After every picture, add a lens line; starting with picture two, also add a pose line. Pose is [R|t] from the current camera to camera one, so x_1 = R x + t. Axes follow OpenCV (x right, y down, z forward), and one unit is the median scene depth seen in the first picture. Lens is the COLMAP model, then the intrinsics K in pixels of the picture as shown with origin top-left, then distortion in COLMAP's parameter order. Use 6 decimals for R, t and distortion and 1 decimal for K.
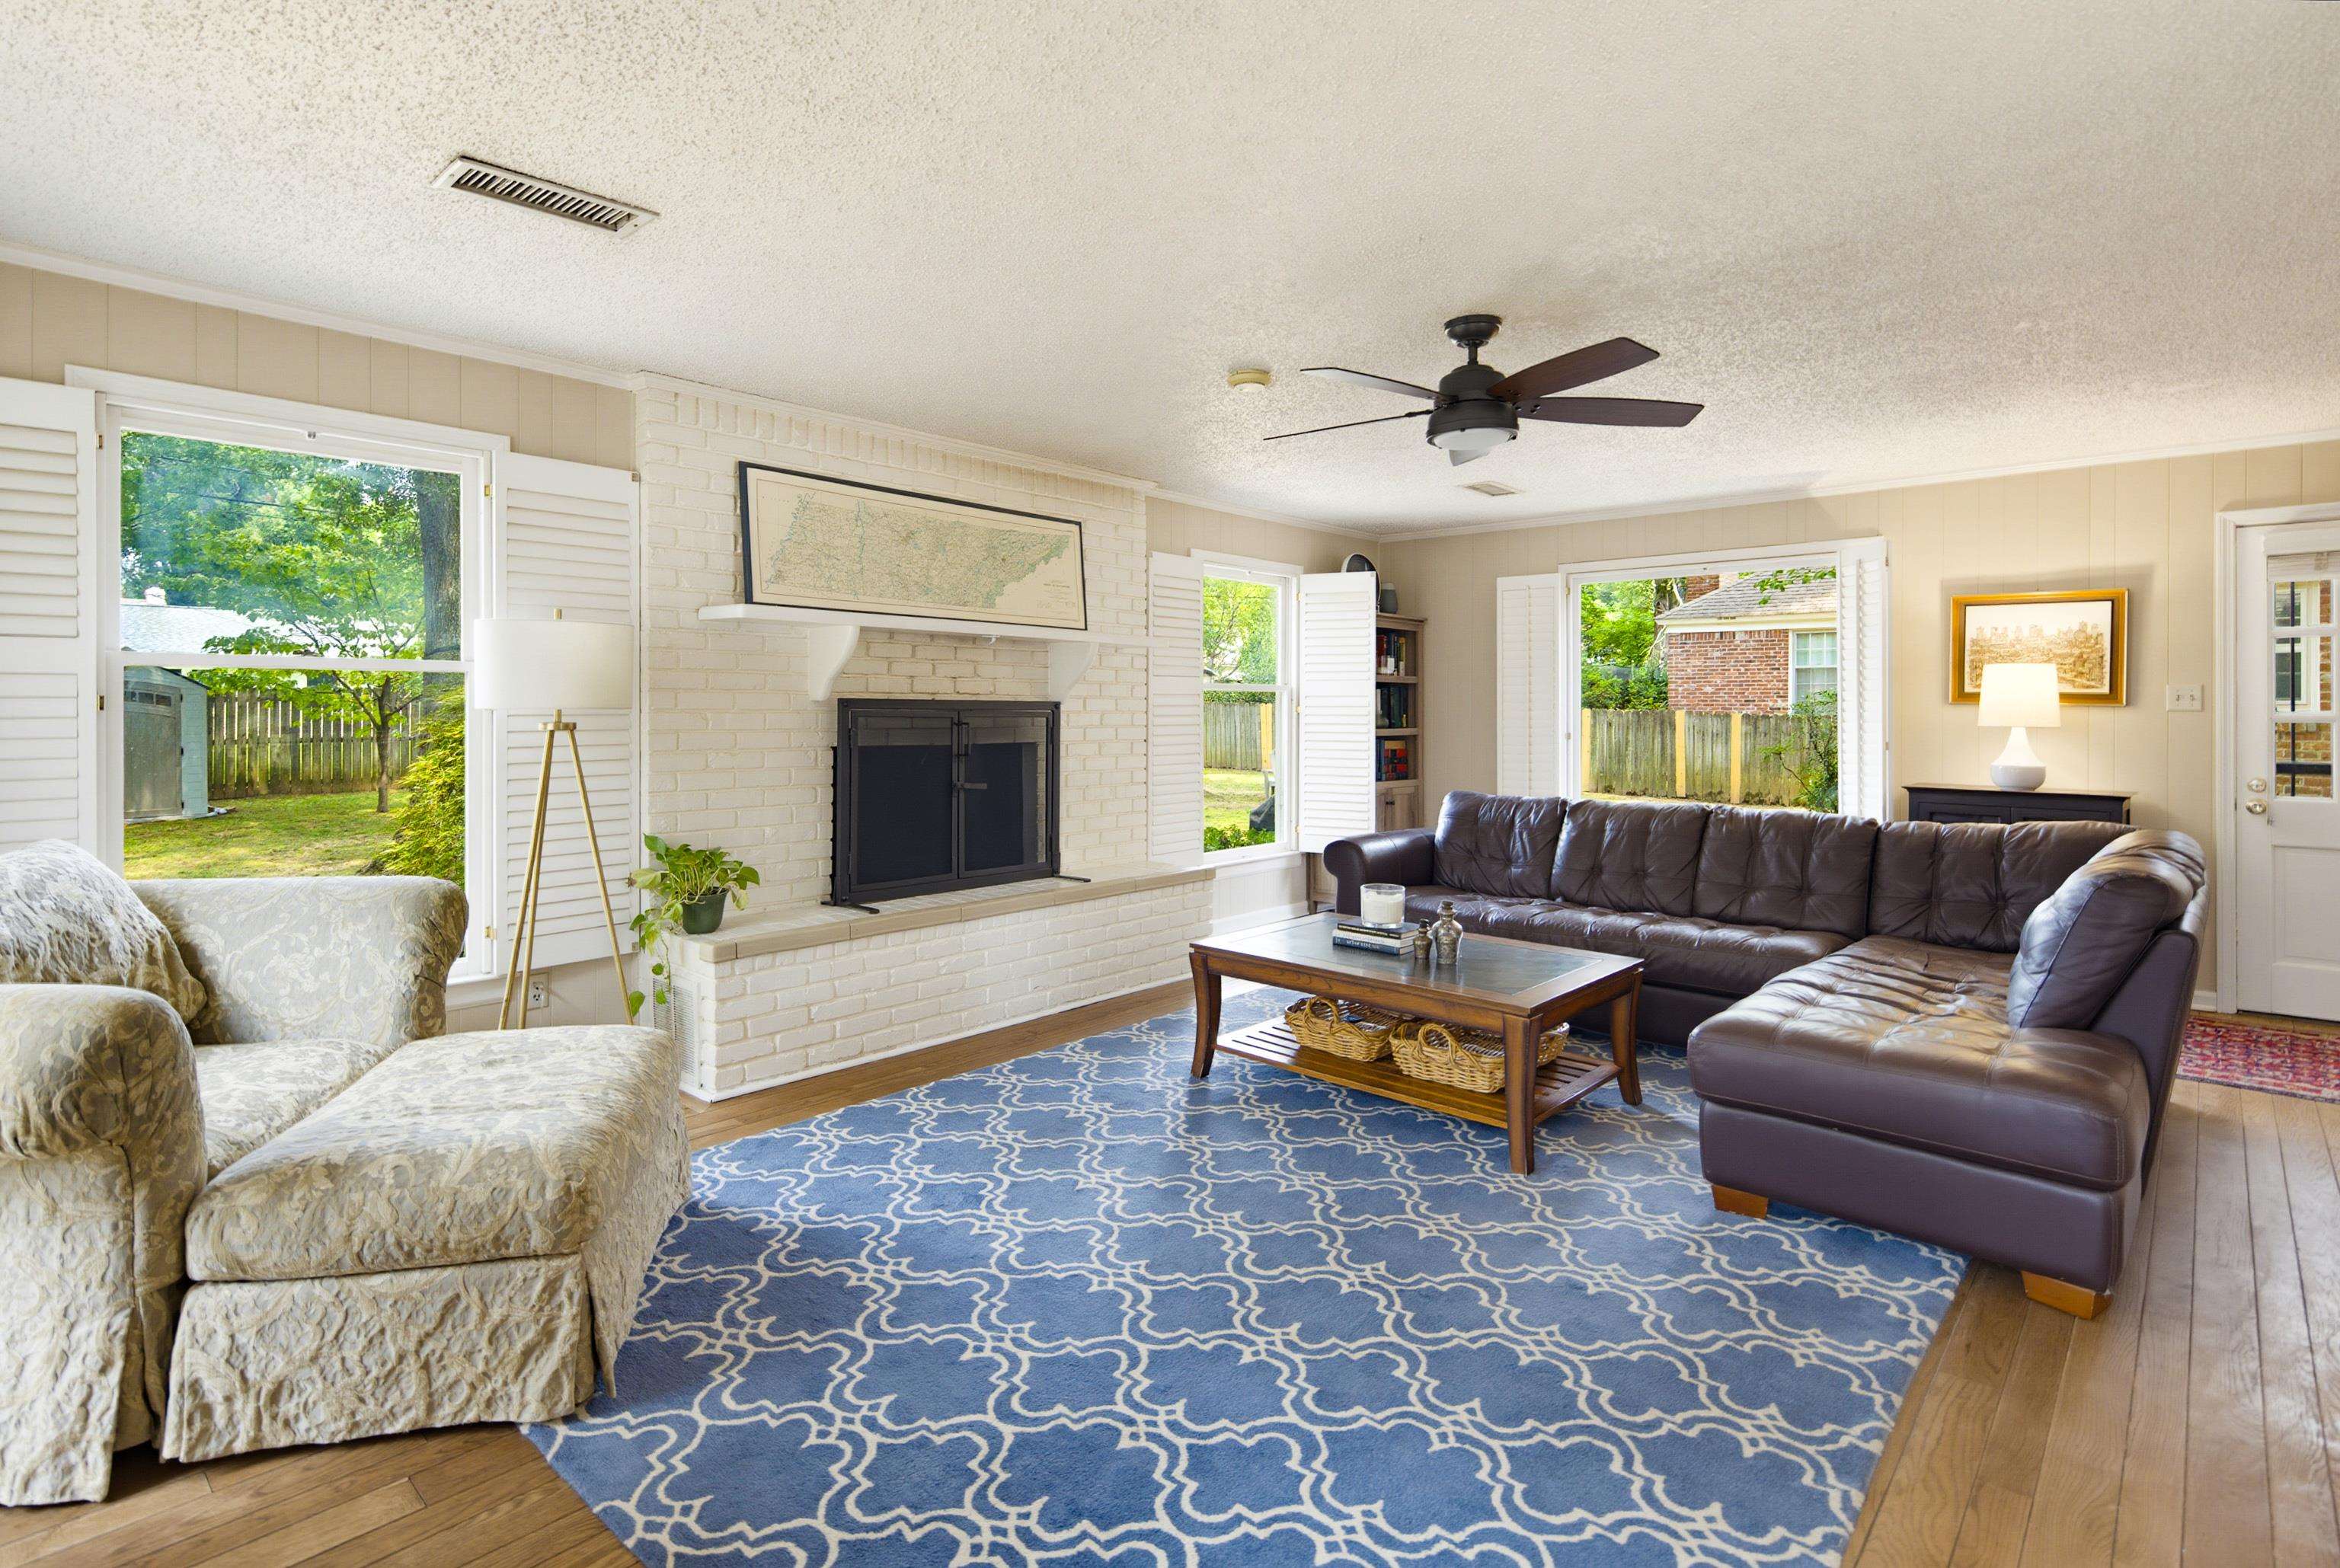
lens RADIAL K [[1137.3, 0, 1172.3], [0, 1137.3, 717.4], [0, 0, 1]] dist [0.003948, -0.002338]
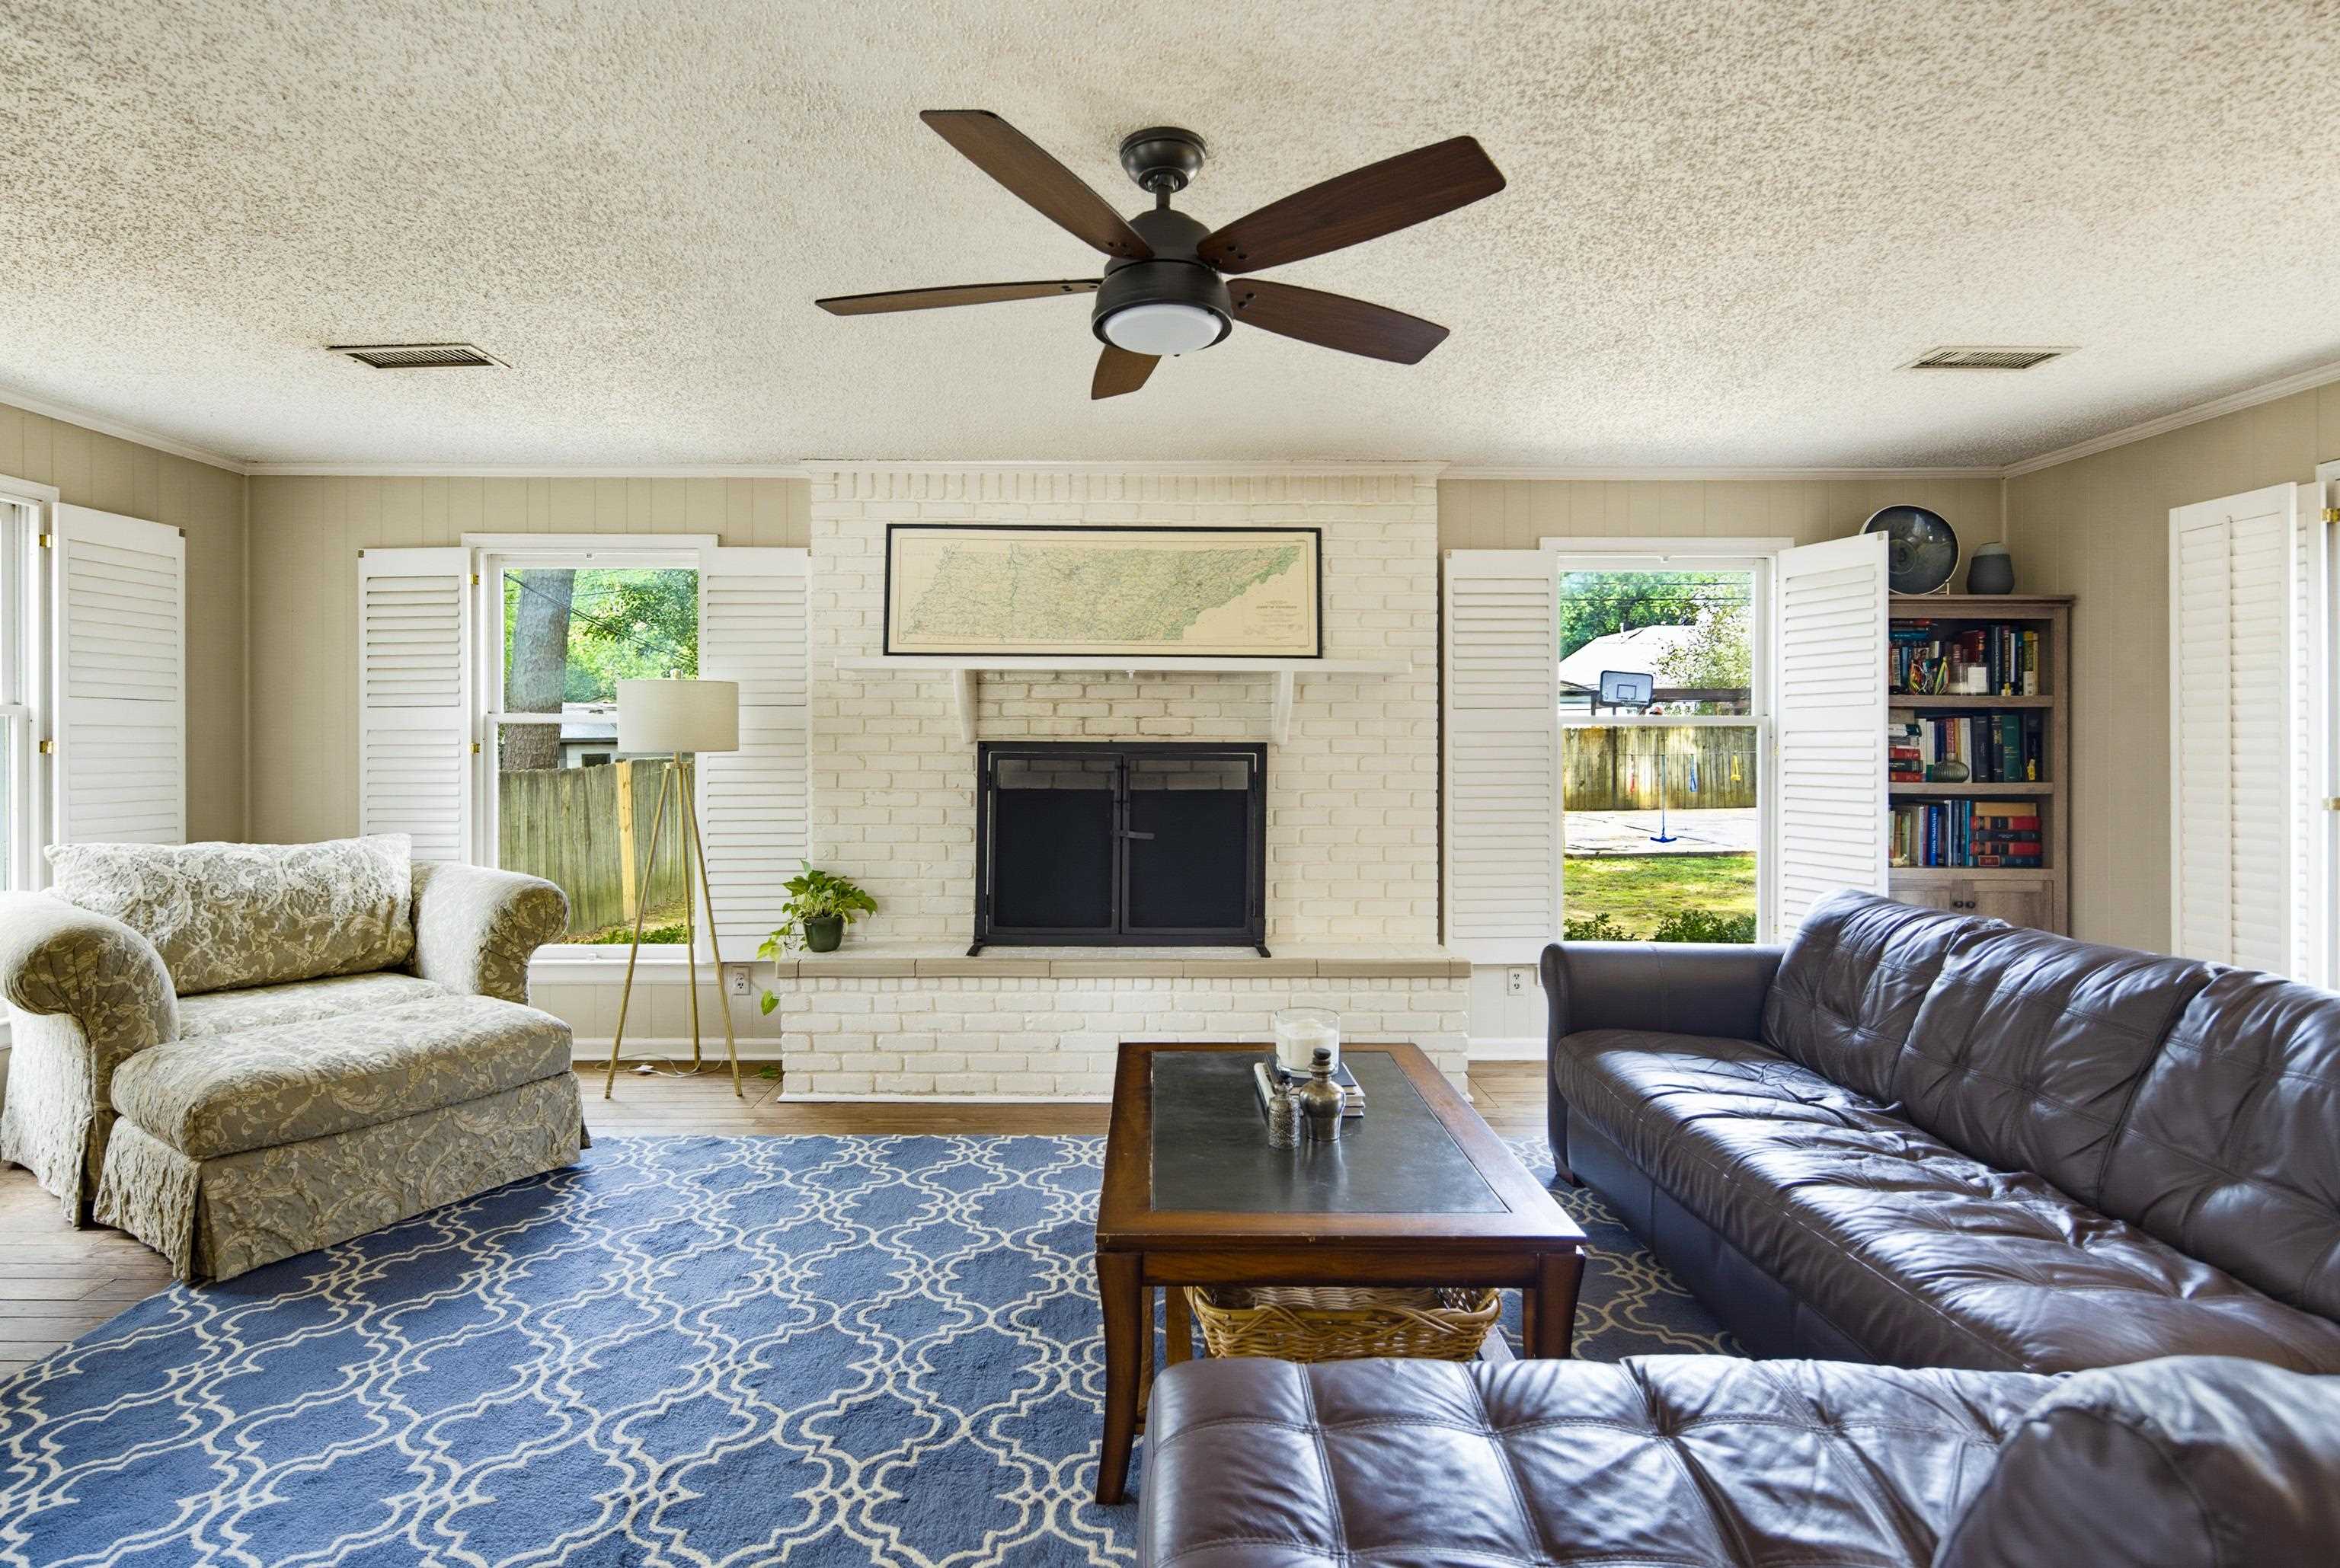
lens RADIAL K [[1137.3, 0, 1162.4], [0, 1137.3, 759.9], [0, 0, 1]] dist [0.003948, -0.002338]
pose [[0.675871, 0.005445, -0.737000, 0.567213], [-0.004997, 0.999984, 0.002806, -0.003698], [0.737003, 0.001787, 0.675887, 0.434479]]
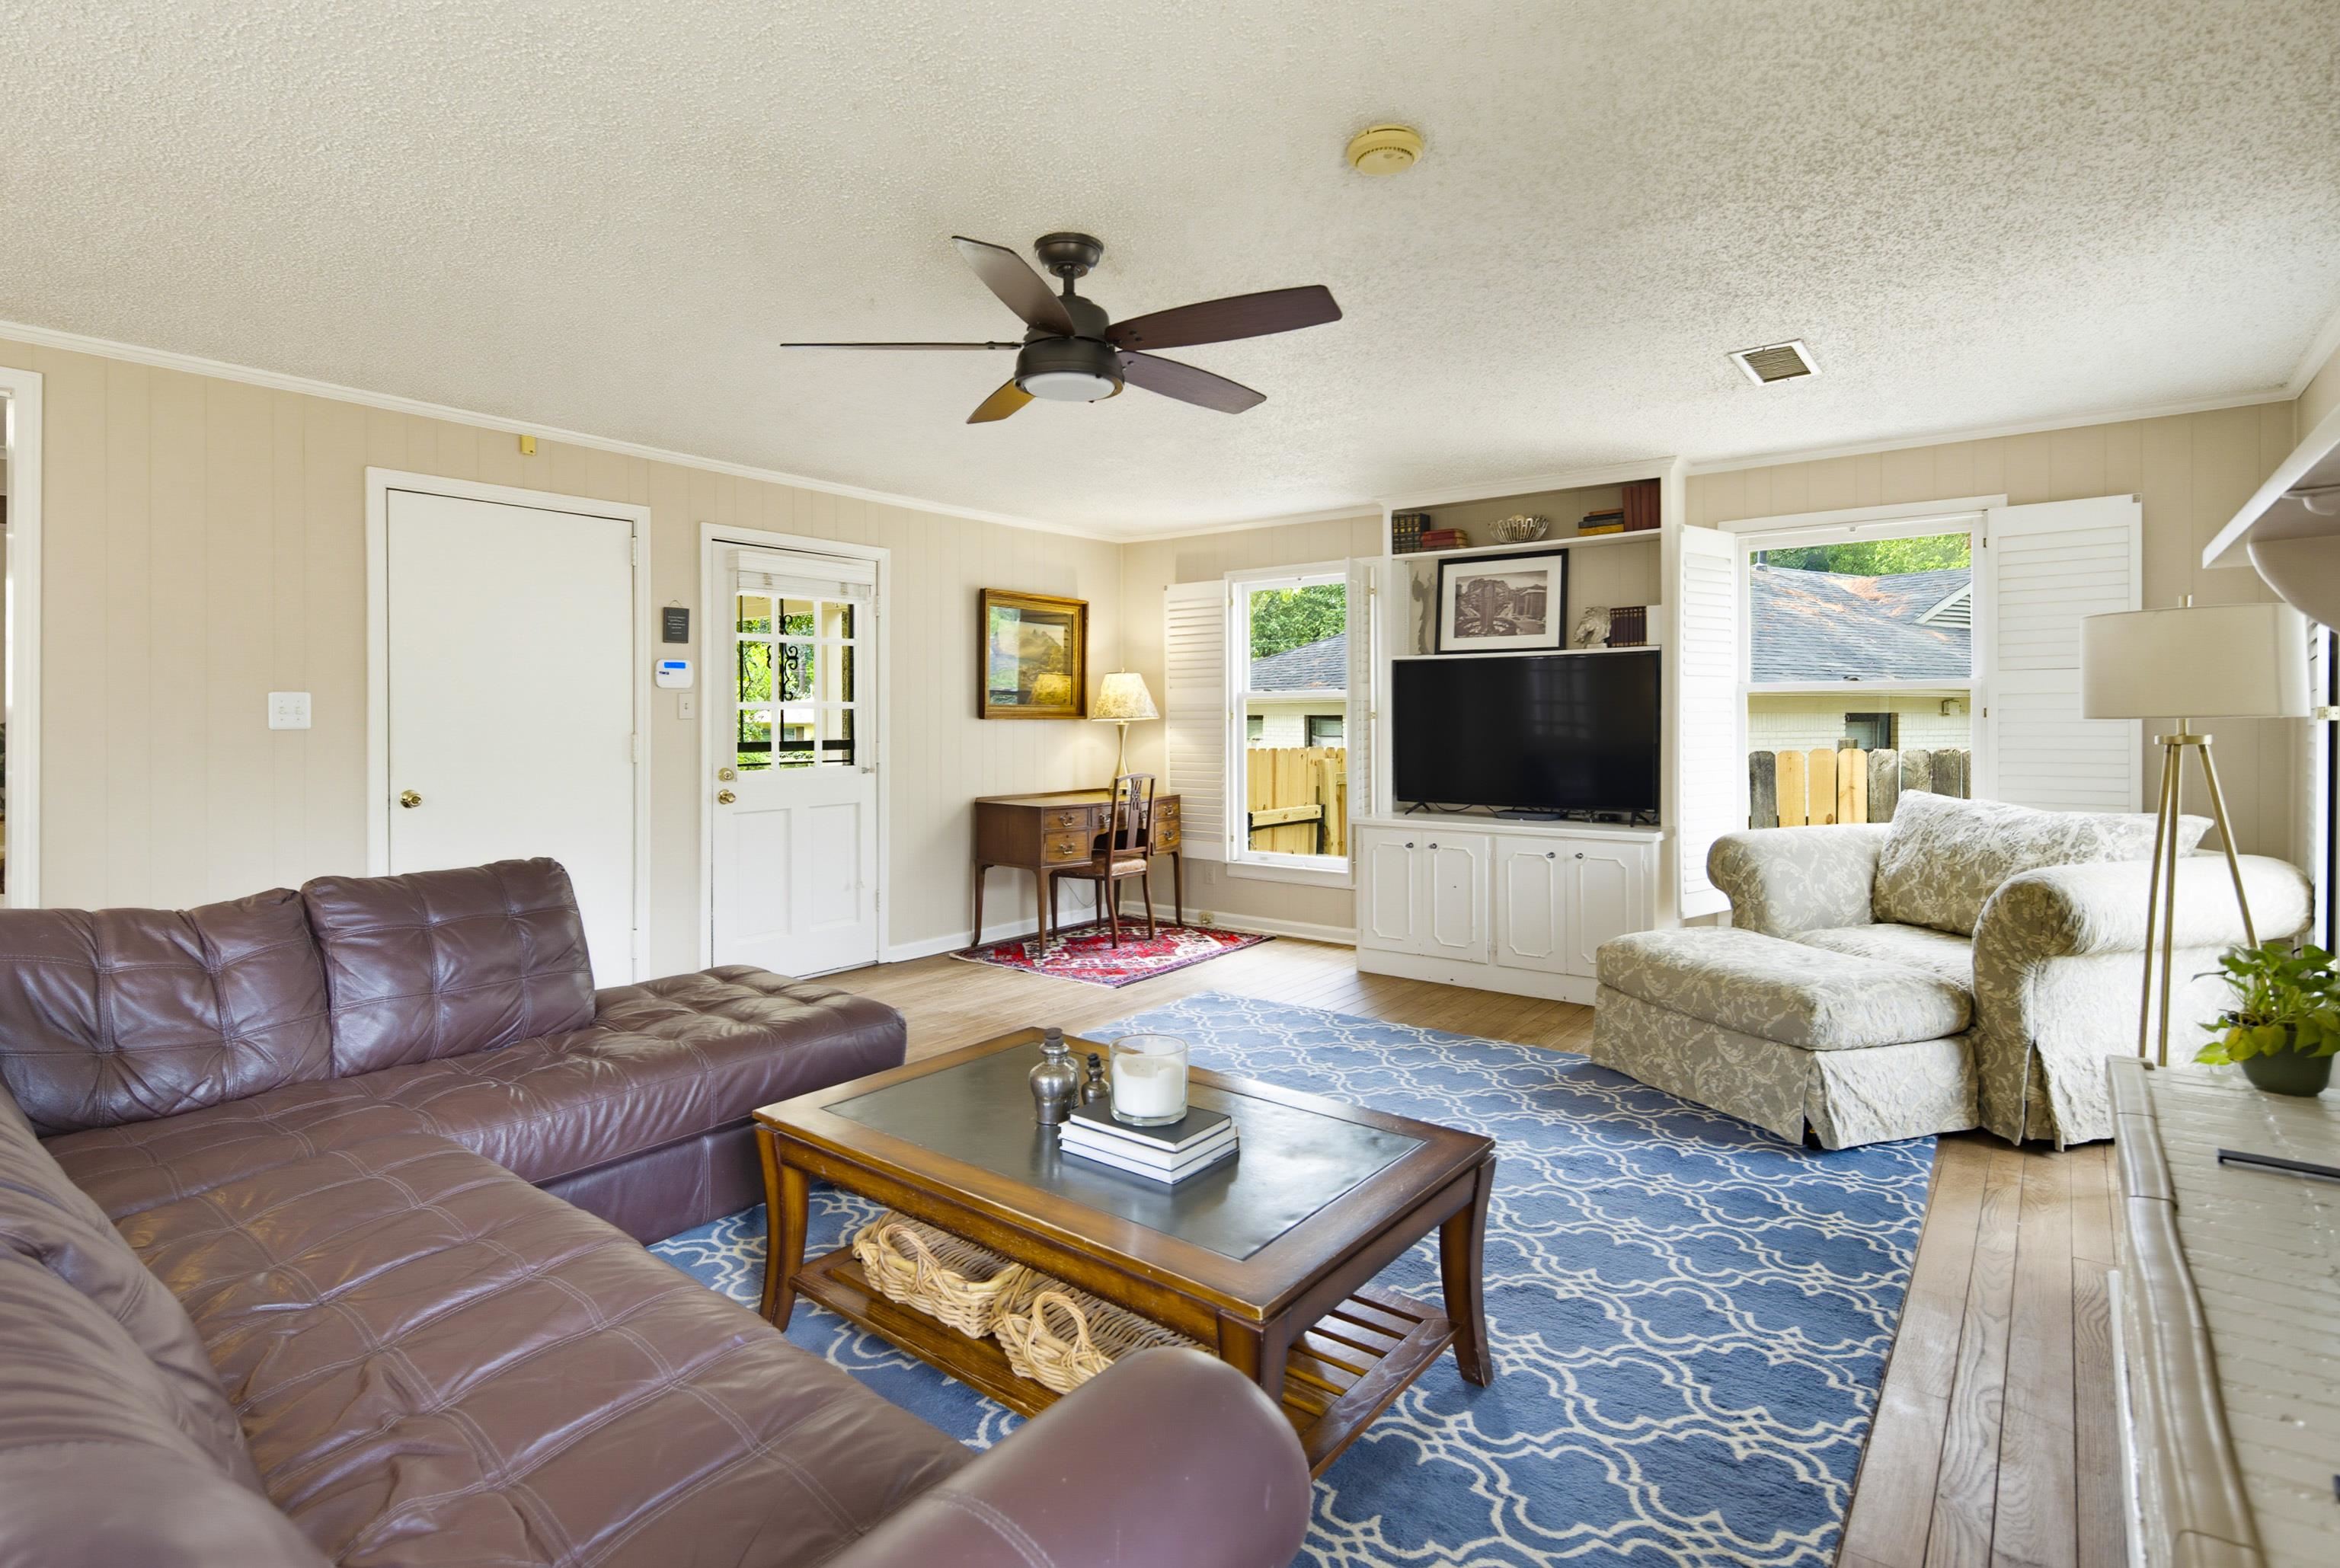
lens RADIAL K [[1137.3, 0, 1127.3], [0, 1137.3, 715.2], [0, 0, 1]] dist [0.003948, -0.002338]
pose [[-0.998227, -0.001231, -0.059502, 0.210222], [-0.001689, 0.999969, 0.007650, -0.011171], [0.059491, 0.007737, -0.998199, 1.384364]]
